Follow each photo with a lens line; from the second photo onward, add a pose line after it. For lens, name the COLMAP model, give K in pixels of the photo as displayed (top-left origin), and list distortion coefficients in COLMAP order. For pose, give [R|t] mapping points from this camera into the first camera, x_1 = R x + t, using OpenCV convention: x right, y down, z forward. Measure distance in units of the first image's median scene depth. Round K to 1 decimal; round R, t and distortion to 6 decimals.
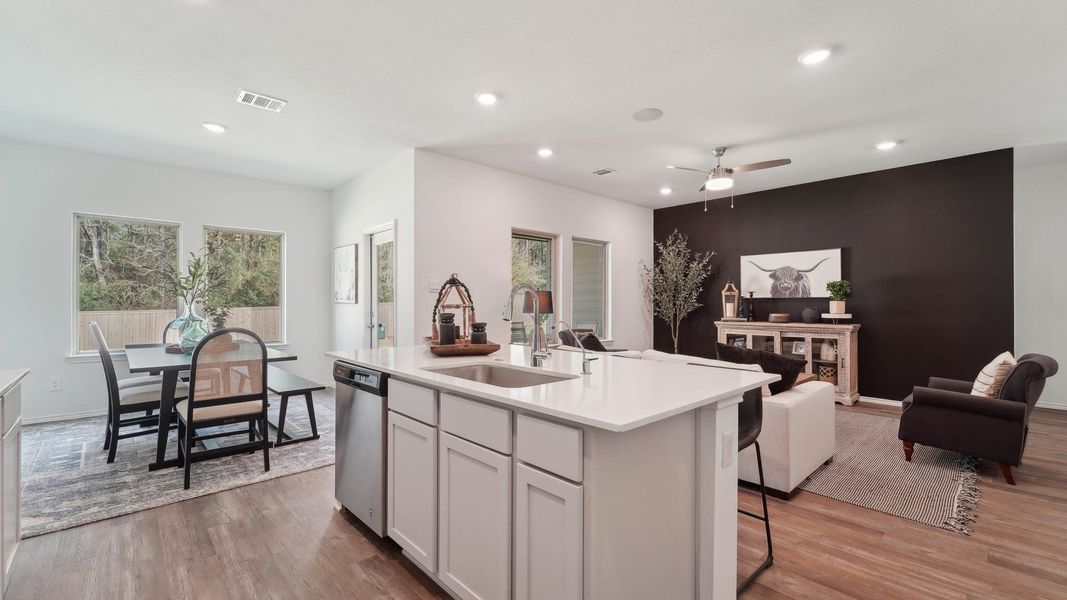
lens RADIAL K [[445.9, 0, 532.6], [0, 445.9, 298.5], [0, 0, 1]] dist [0.003044, 0.001805]
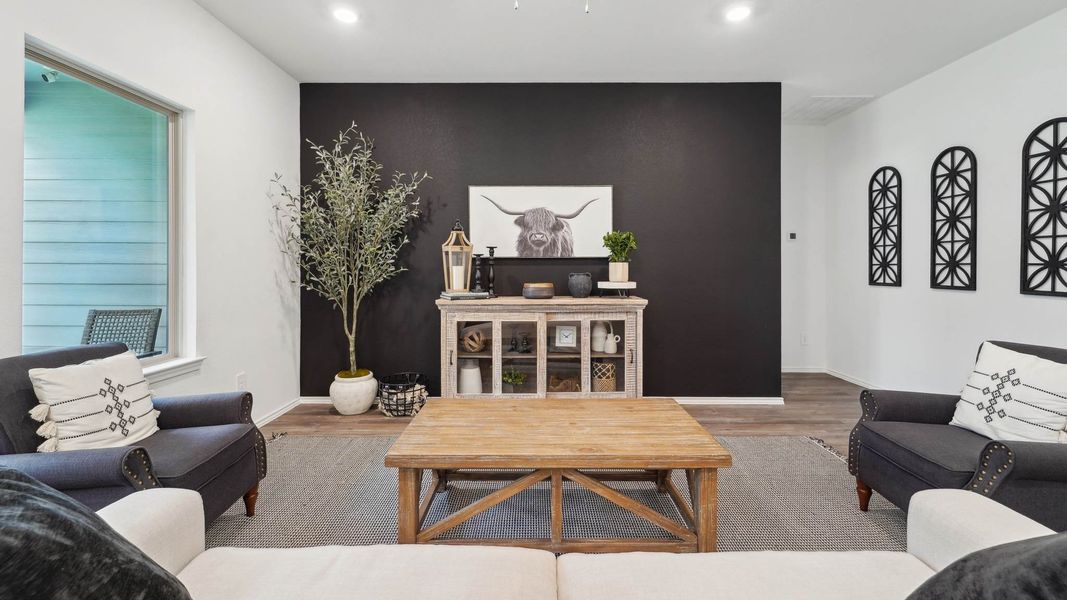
lens RADIAL K [[442.7, 0, 533.4], [0, 442.7, 268.4], [0, 0, 1]] dist [0.001281, -0.000057]
pose [[0.677572, -0.003884, 0.735447, 0.098330], [-0.006357, 0.999918, 0.011137, 0.006890], [-0.735429, -0.012221, 0.677491, 0.568854]]
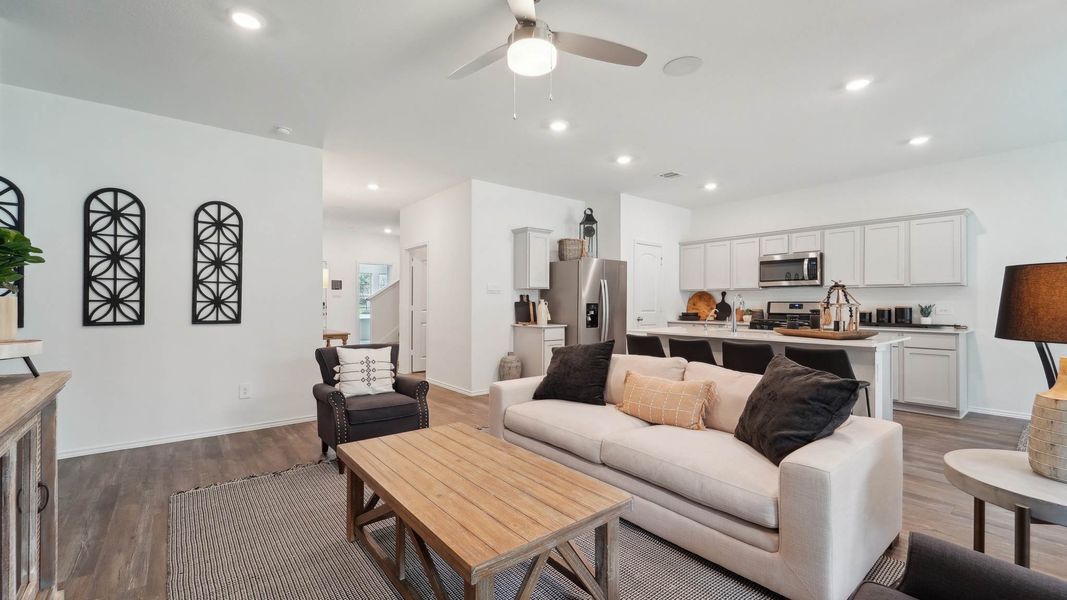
lens RADIAL K [[445.9, 0, 531.4], [0, 445.9, 301.5], [0, 0, 1]] dist [0.003044, 0.001805]
pose [[-0.998695, -0.003102, 0.050986, 0.293825], [-0.003600, 0.999947, -0.009678, 0.008942], [-0.050953, -0.009849, -0.998652, 1.114761]]
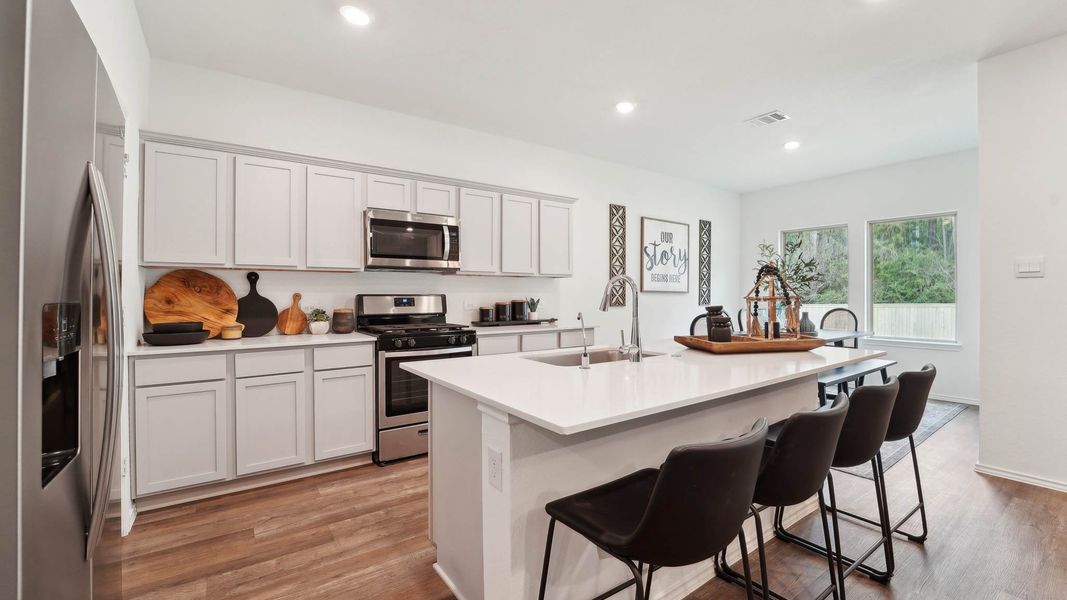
lens RADIAL K [[445.9, 0, 532.1], [0, 445.9, 293.7], [0, 0, 1]] dist [0.003044, 0.001805]
pose [[-0.102828, -0.003882, -0.994692, 0.340807], [0.008868, 0.999949, -0.004819, 0.001382], [0.994660, -0.009316, -0.102788, 0.328351]]
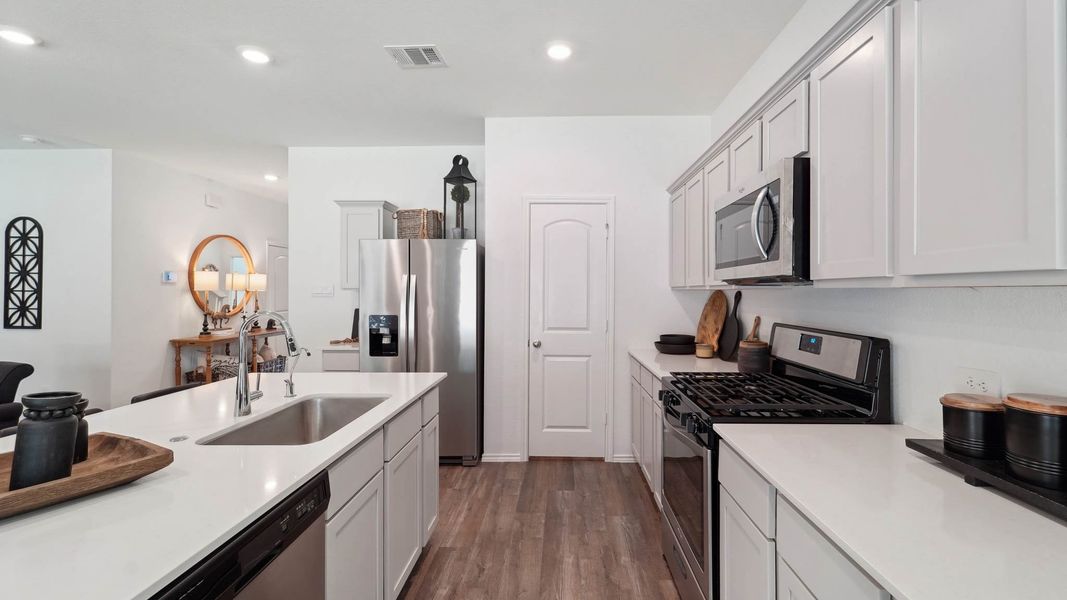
lens RADIAL K [[445.9, 0, 535.8], [0, 445.9, 294.3], [0, 0, 1]] dist [0.003044, 0.001805]
pose [[-0.723798, 0.002431, 0.690007, -0.305542], [-0.005019, 0.999949, -0.008787, -0.016256], [-0.689993, -0.009823, -0.723749, 0.439375]]
